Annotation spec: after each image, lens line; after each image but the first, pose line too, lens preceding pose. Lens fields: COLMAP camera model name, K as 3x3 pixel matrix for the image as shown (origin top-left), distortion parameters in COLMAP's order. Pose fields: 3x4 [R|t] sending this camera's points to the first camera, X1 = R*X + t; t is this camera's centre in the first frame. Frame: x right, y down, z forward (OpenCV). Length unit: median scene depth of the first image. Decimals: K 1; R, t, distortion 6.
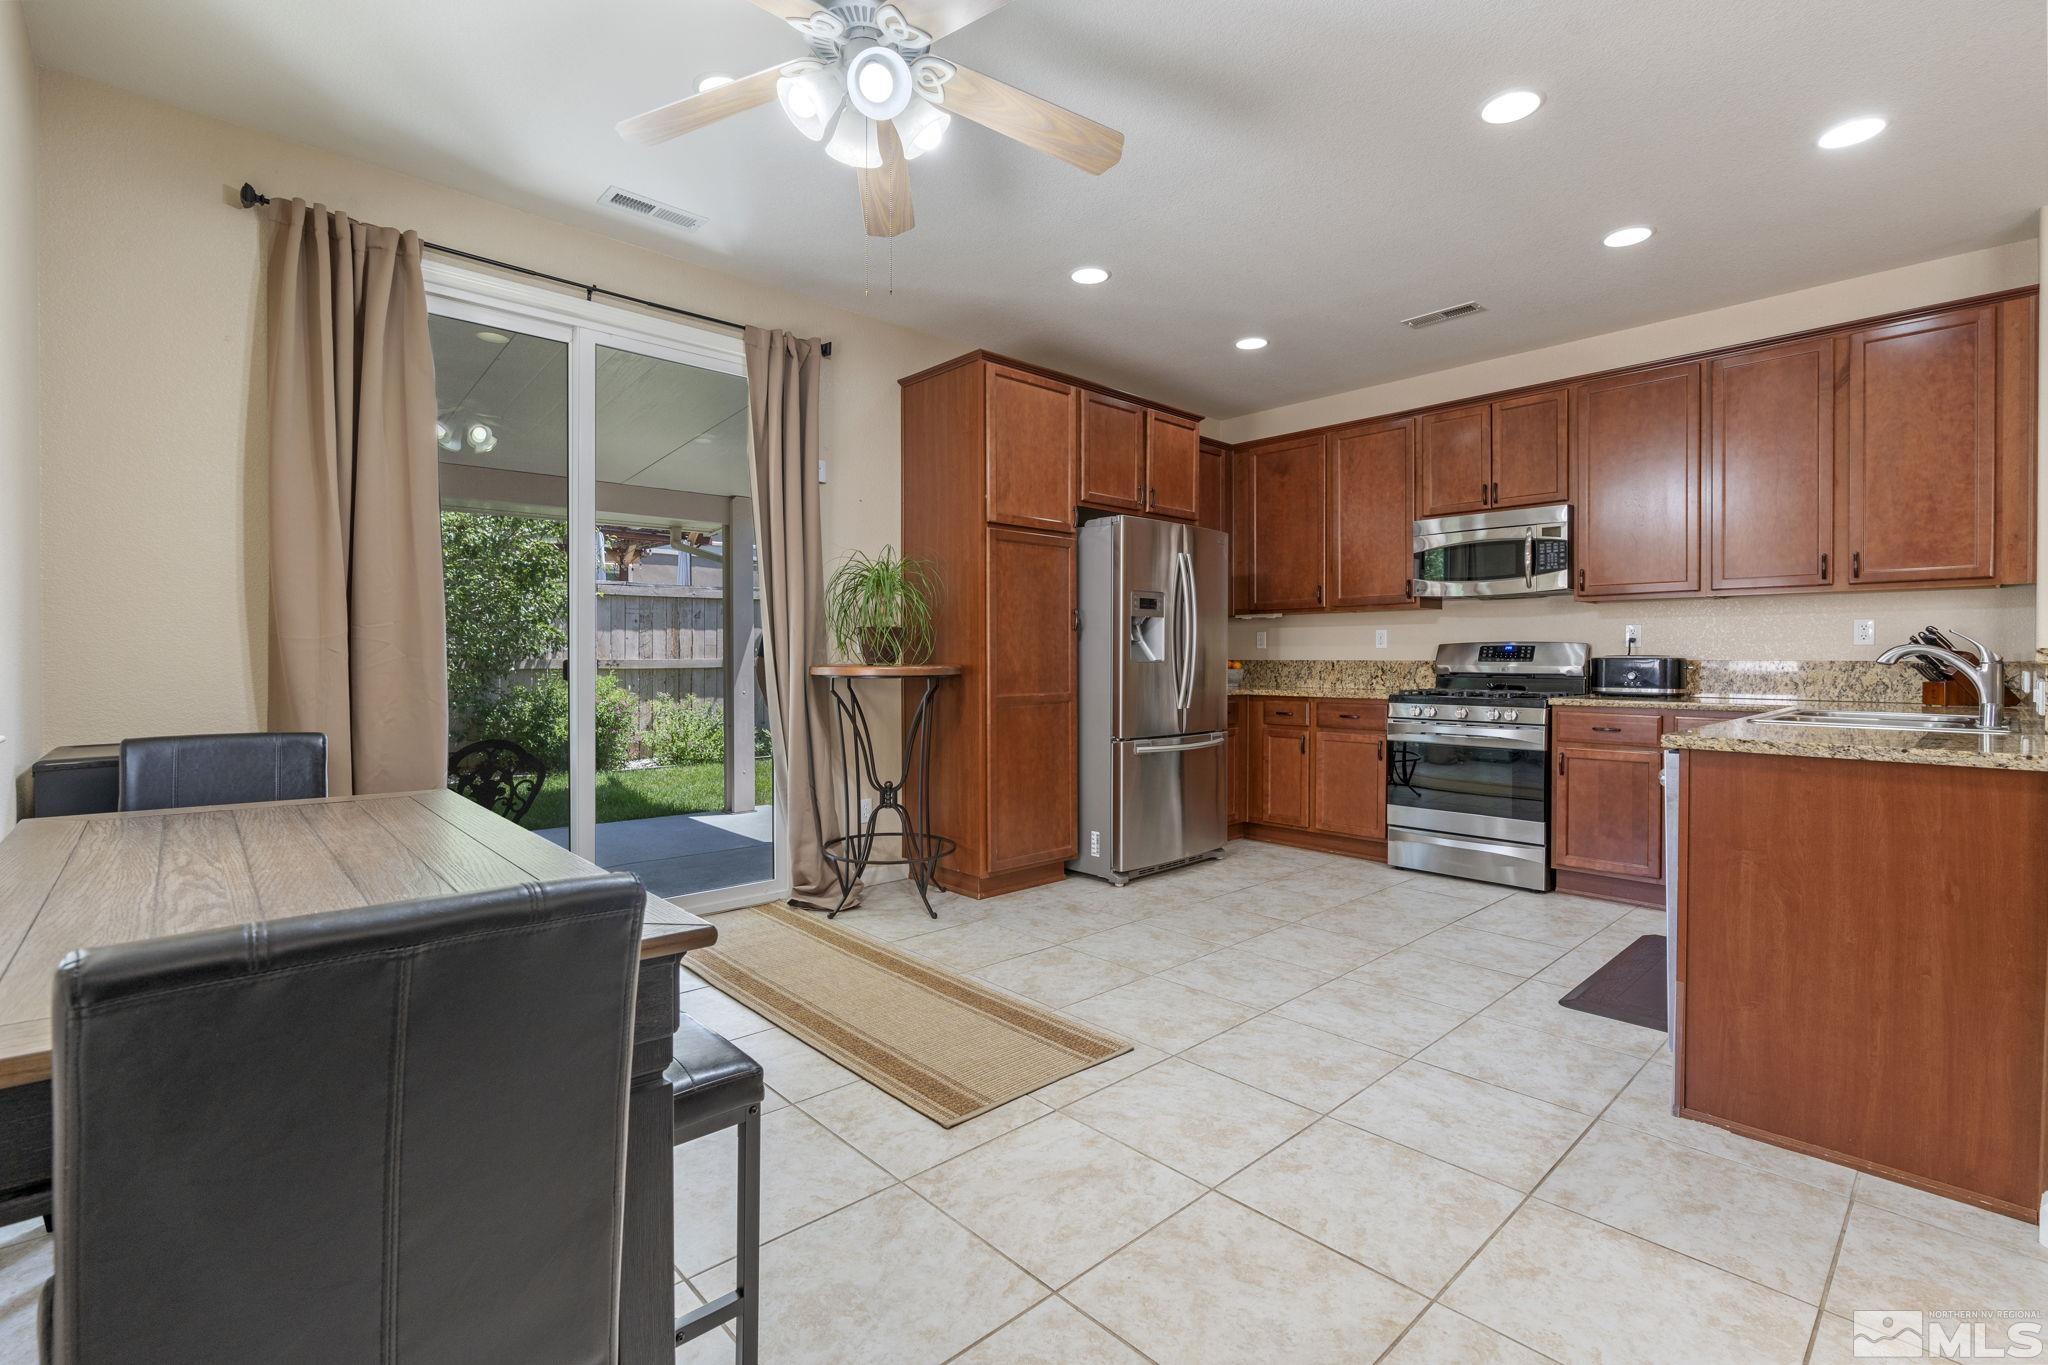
lens RADIAL K [[927.4, 0, 1033.7], [0, 927.4, 663.9], [0, 0, 1]] dist [-0.012941, 0.005113]
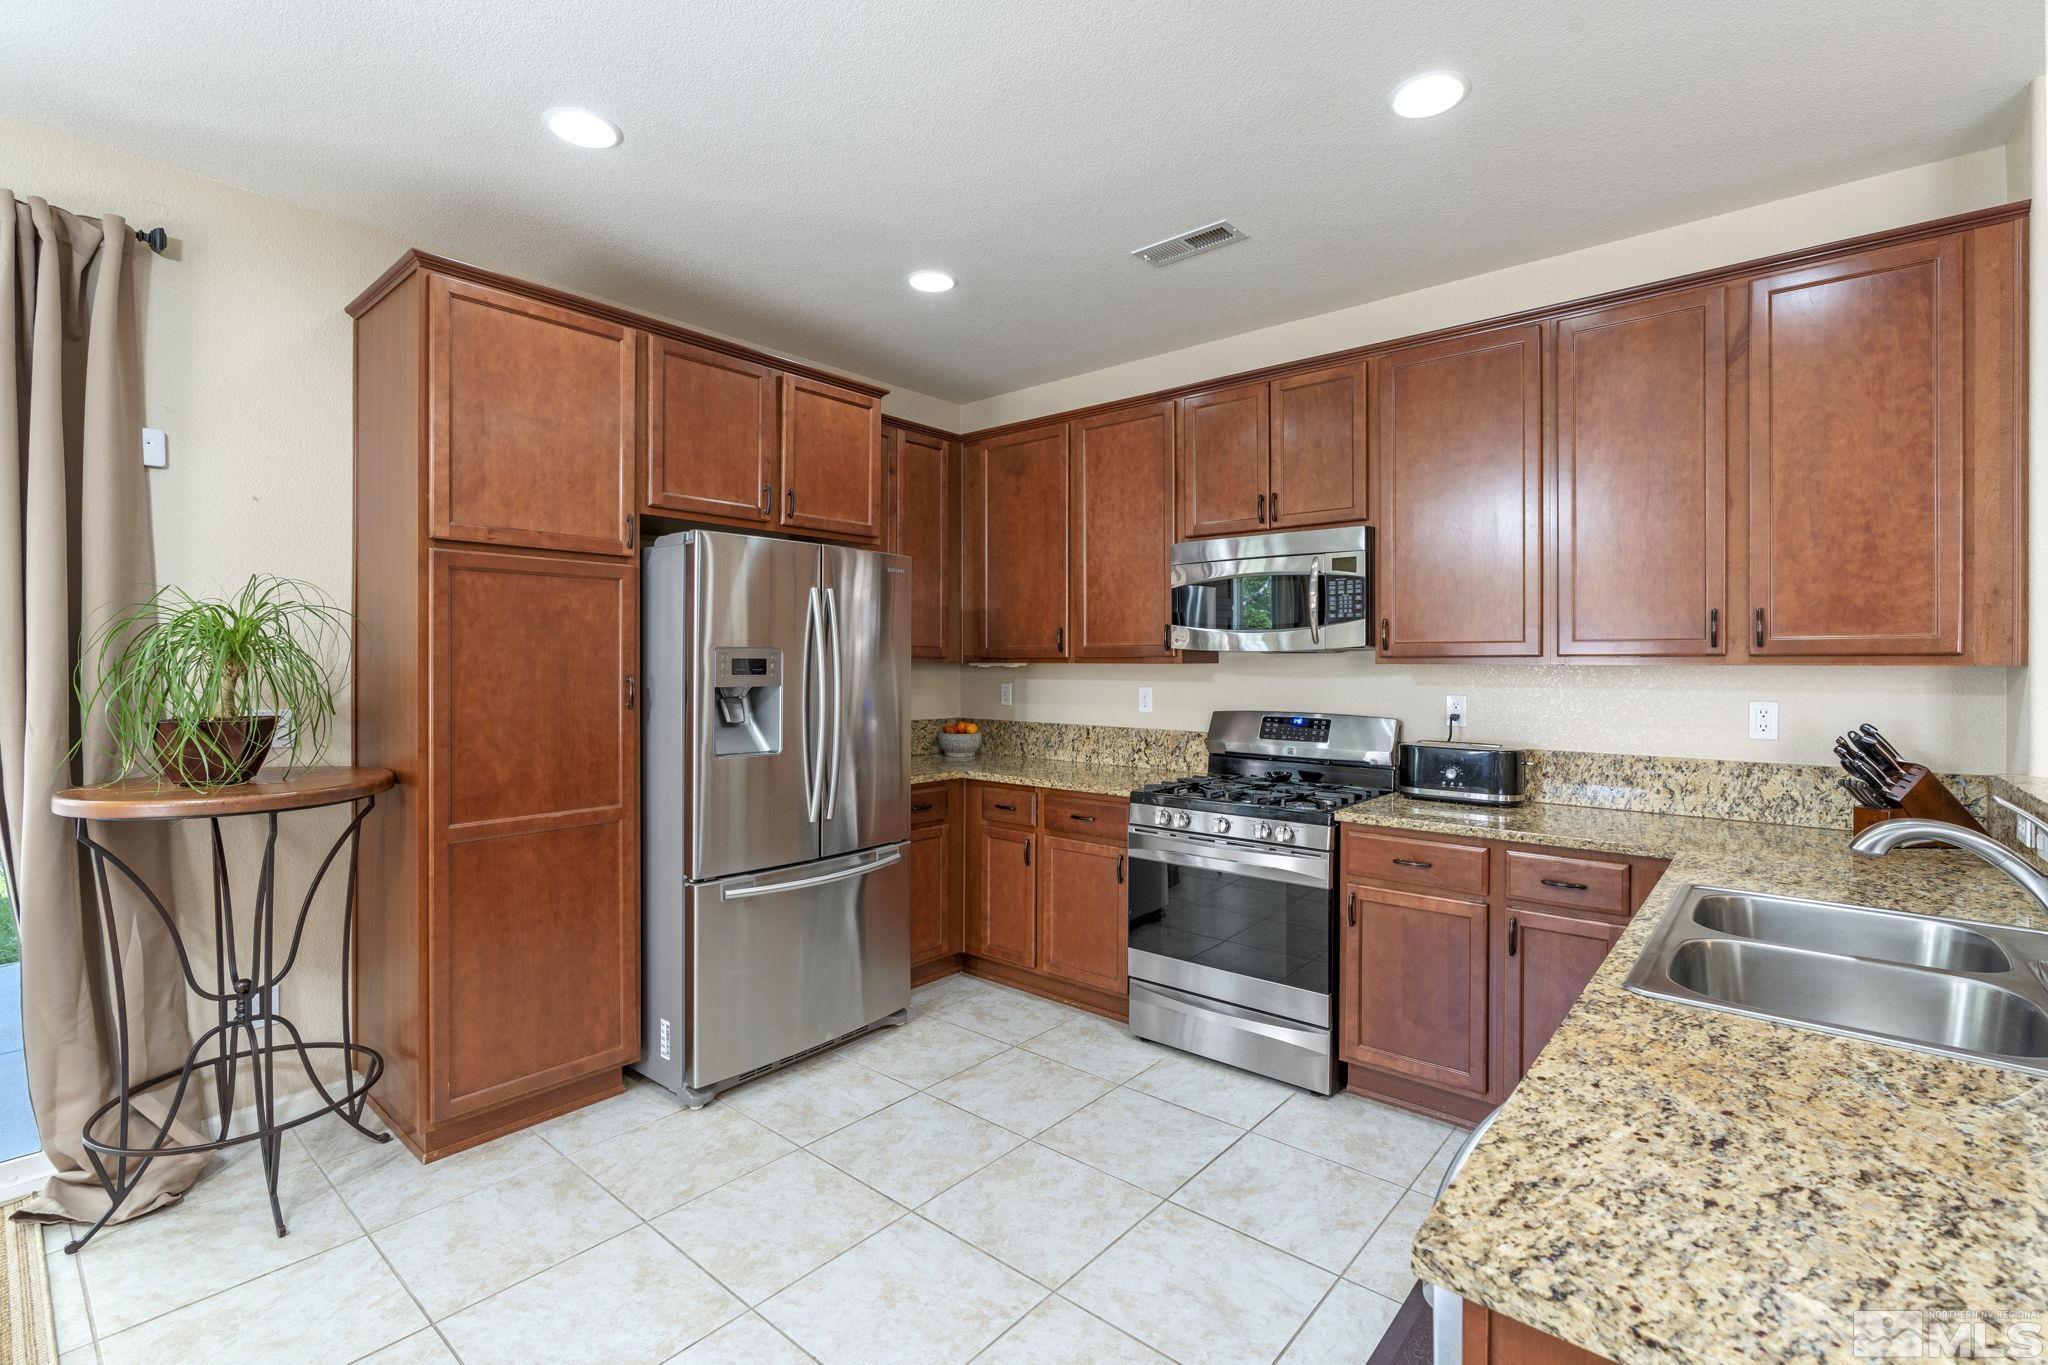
lens RADIAL K [[927.4, 0, 1033.9], [0, 927.4, 660.9], [0, 0, 1]] dist [-0.012941, 0.005113]
pose [[0.993436, 0.002447, 0.114362, 0.282007], [-0.001527, 0.999966, -0.008131, -0.072812], [-0.114378, 0.007903, 0.993406, 0.378880]]
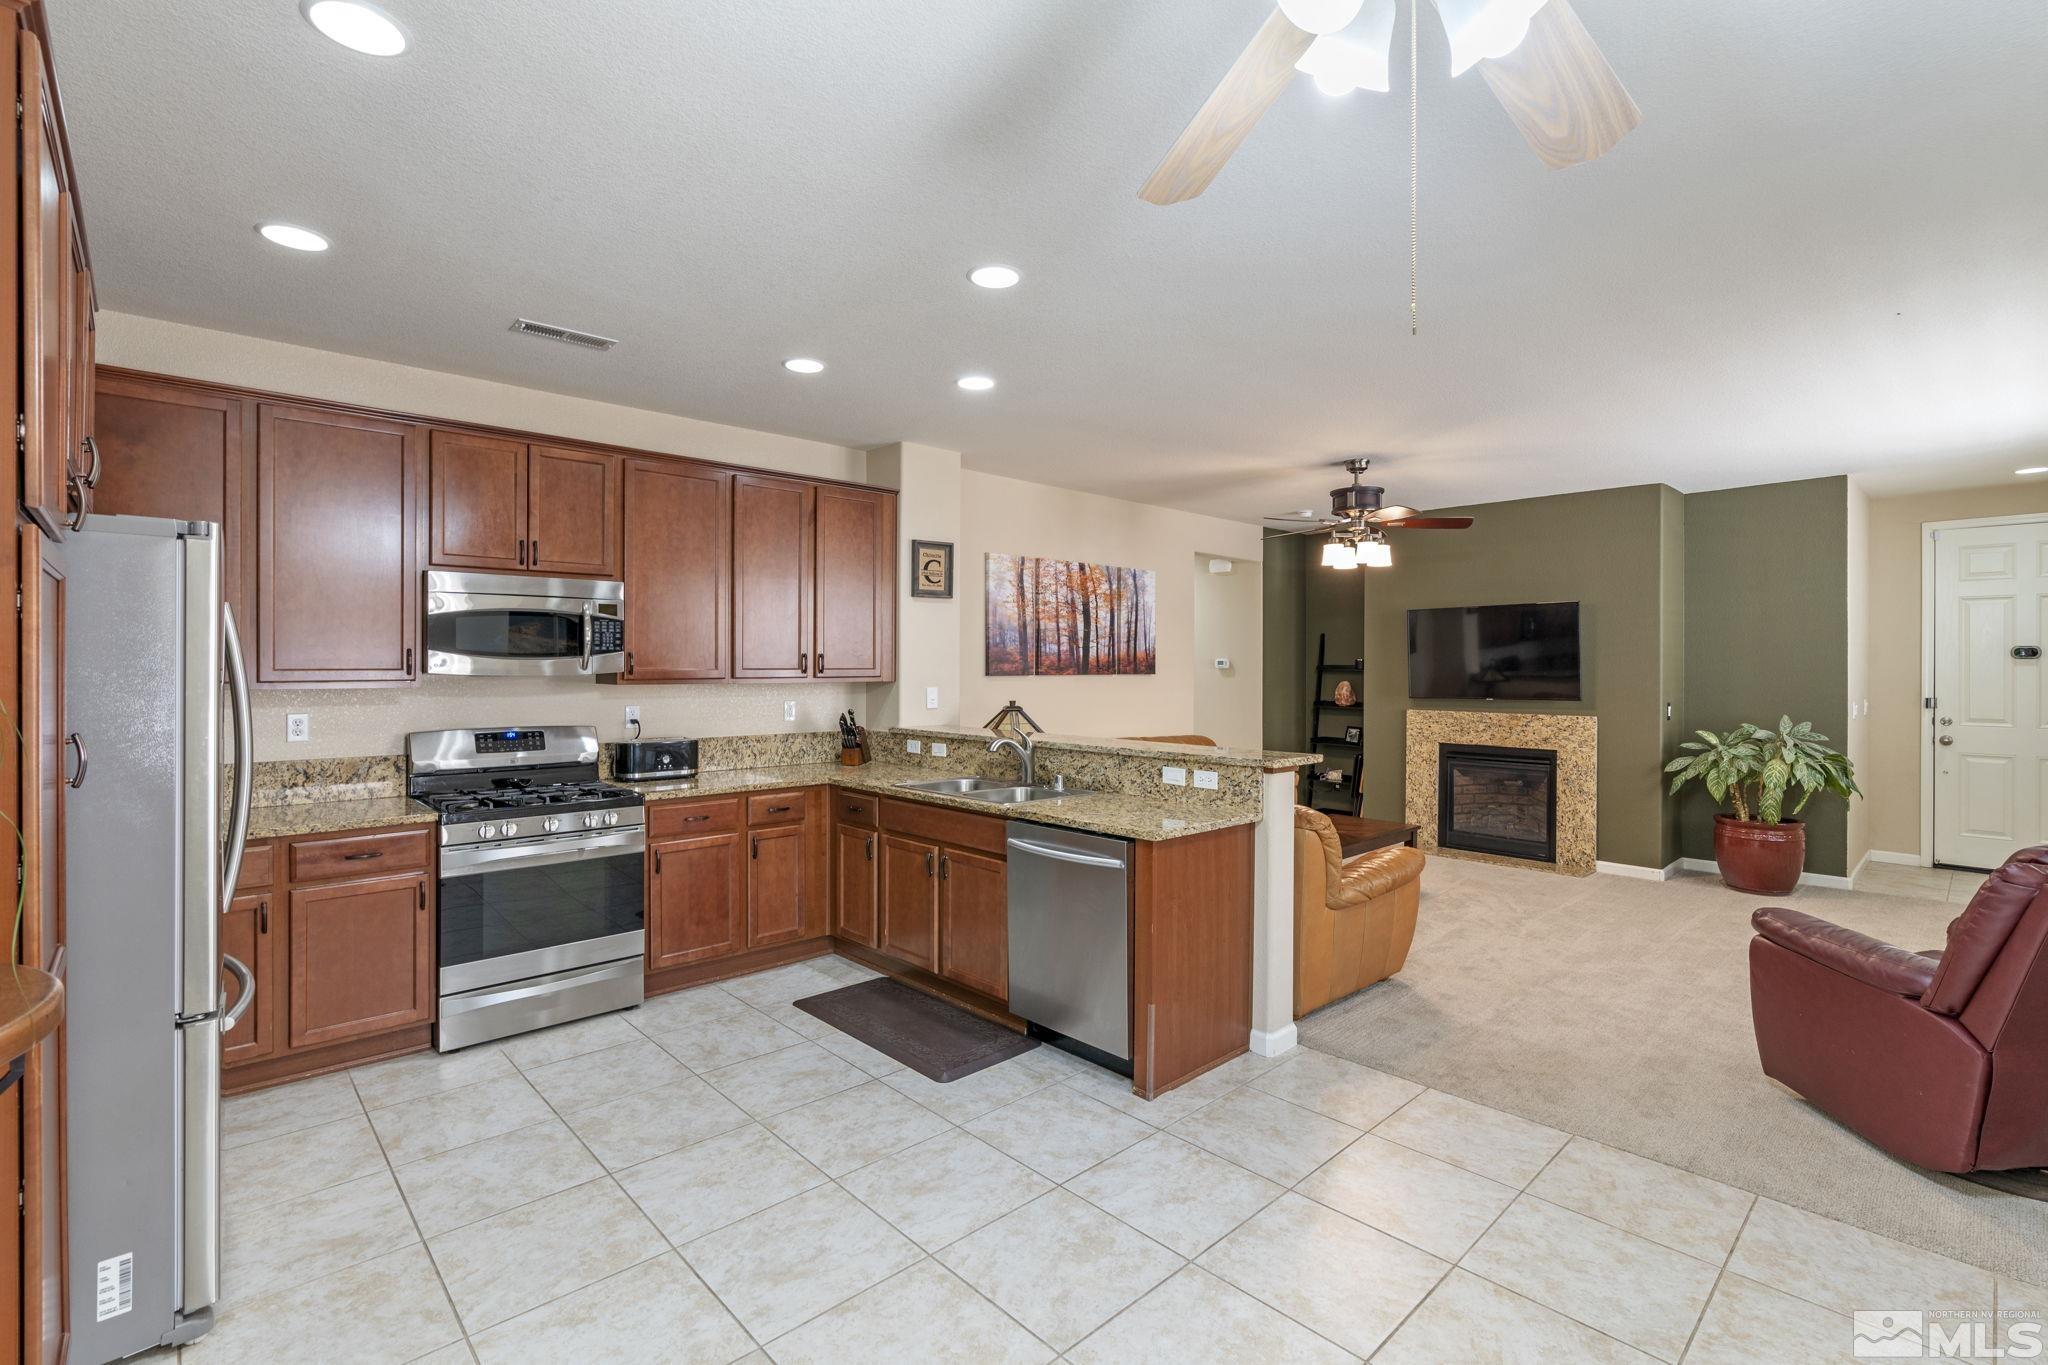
lens RADIAL K [[927.4, 0, 1027.8], [0, 927.4, 659.4], [0, 0, 1]] dist [-0.012941, 0.005113]
pose [[-0.000426, 0.004825, 0.999988, -0.404041], [0.003943, 0.999981, -0.004824, -0.099711], [-0.999992, 0.003941, -0.000445, 0.667214]]
